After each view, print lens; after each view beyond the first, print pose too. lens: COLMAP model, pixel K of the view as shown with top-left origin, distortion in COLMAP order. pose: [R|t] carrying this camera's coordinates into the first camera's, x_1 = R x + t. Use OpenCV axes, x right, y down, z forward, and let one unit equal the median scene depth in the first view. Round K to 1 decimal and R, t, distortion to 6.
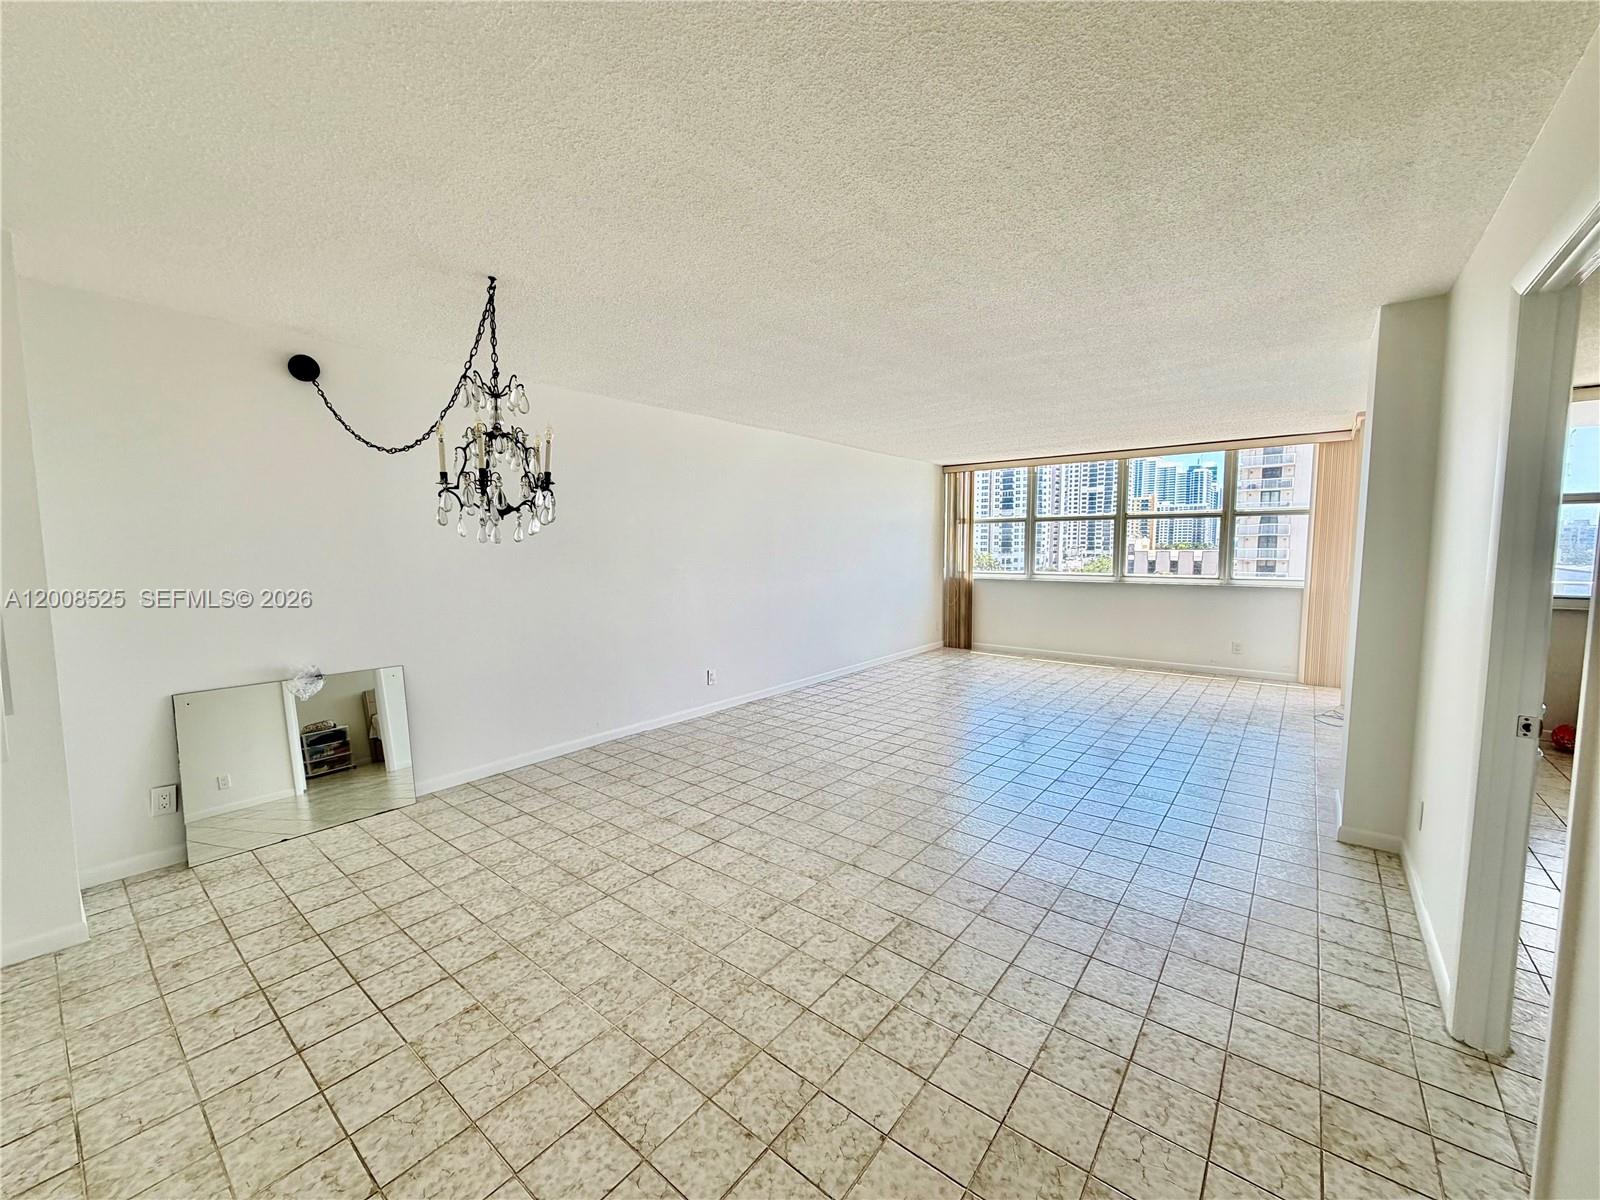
lens RADIAL K [[637.2, 0, 797.8], [0, 637.2, 600.2], [0, 0, 1]] dist [-0.001642, -0.001279]
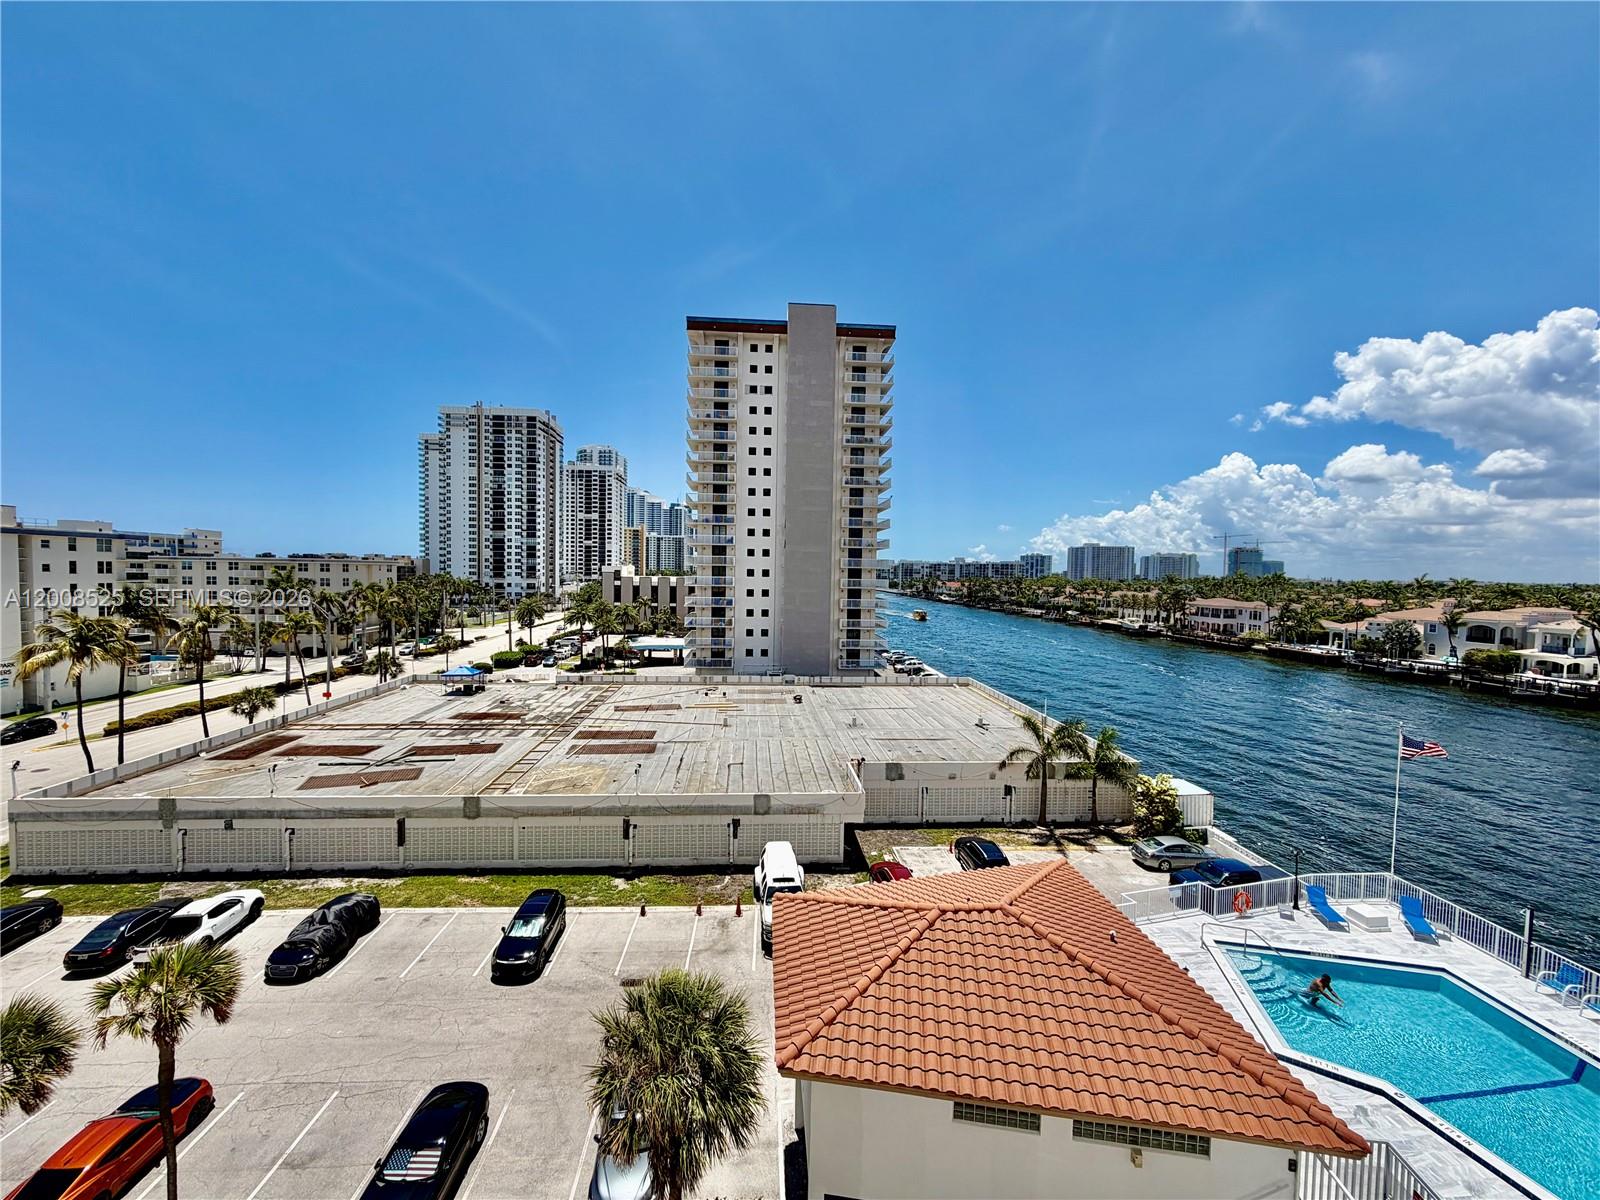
lens RADIAL K [[637.2, 0, 795.3], [0, 637.2, 601.9], [0, 0, 1]] dist [-0.001642, -0.001279]
pose [[0.741781, -0.013514, 0.670506, 1.126346], [0.037616, 0.999061, -0.021478, -0.090441], [-0.669586, 0.041154, 0.741594, 1.056054]]
